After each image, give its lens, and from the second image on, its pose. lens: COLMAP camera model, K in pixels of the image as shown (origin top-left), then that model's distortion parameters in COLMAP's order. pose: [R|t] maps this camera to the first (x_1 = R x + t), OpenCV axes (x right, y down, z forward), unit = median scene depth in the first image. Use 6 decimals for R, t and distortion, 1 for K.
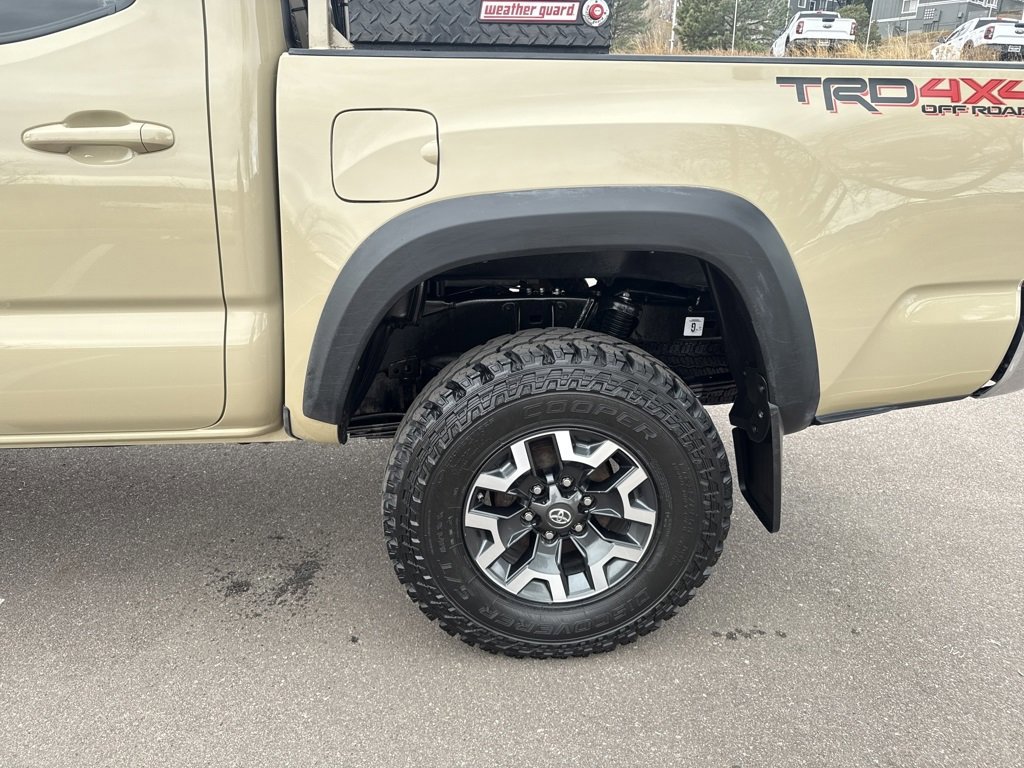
lens RADIAL K [[724.4, 0, 512.0], [0, 724.4, 384.0], [0, 0, 1]] dist [0.065473, -0.074227]
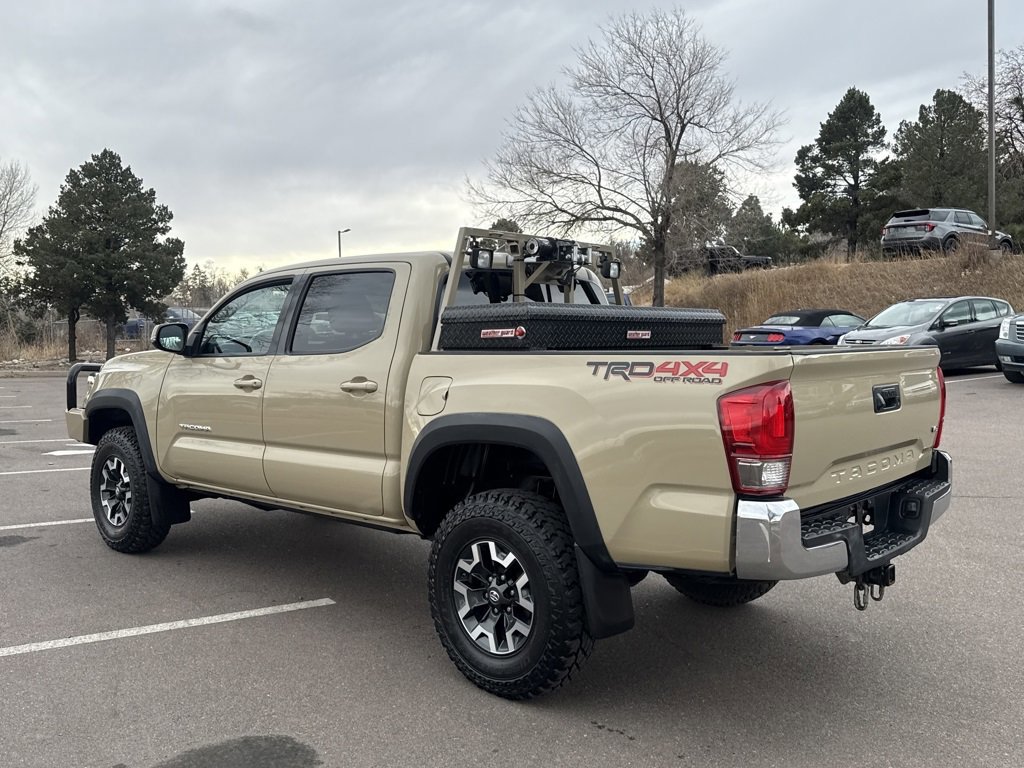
lens RADIAL K [[896.8, 0, 482.8], [0, 896.8, 359.4], [0, 0, 1]] dist [0.018331, -0.007231]
pose [[0.660578, -0.003584, -0.750749, 1.711835], [-0.237047, 0.947838, -0.213100, 0.113240], [0.712352, 0.318732, 0.625272, -0.558827]]
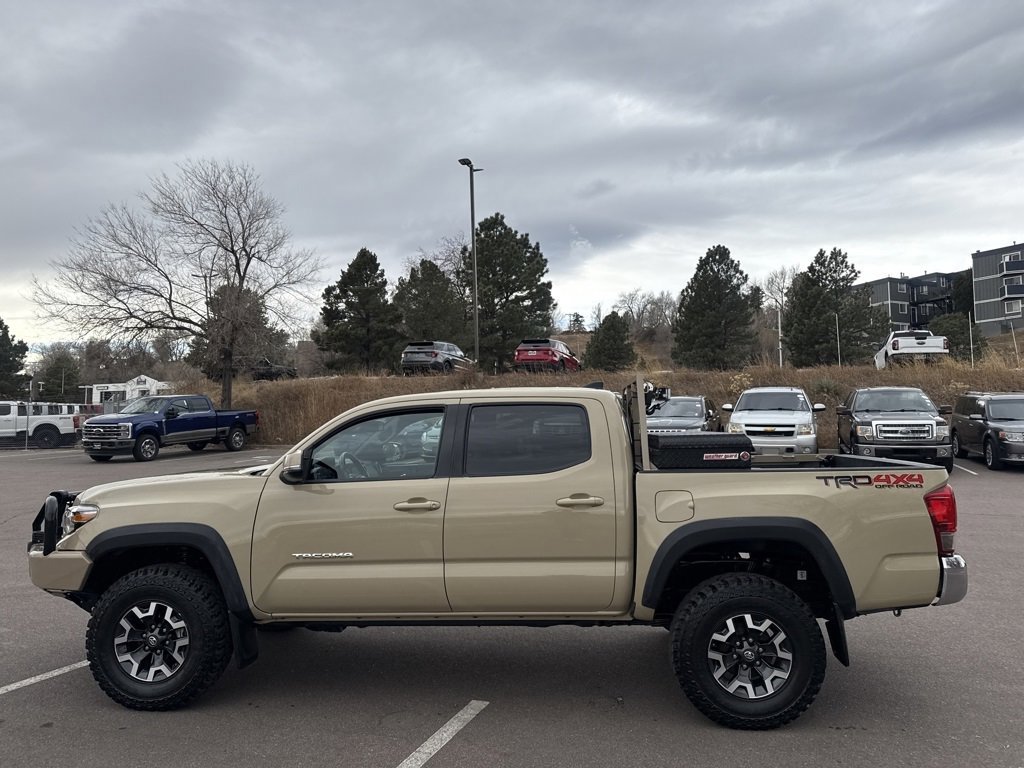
lens RADIAL K [[708.6, 0, 523.2], [0, 708.6, 382.8], [0, 0, 1]] dist [0.043800, -0.076502]
pose [[0.987560, -0.039305, -0.152252, -0.274090], [-0.023466, 0.920574, -0.389861, 0.294005], [0.155483, 0.388584, 0.908200, -1.564026]]
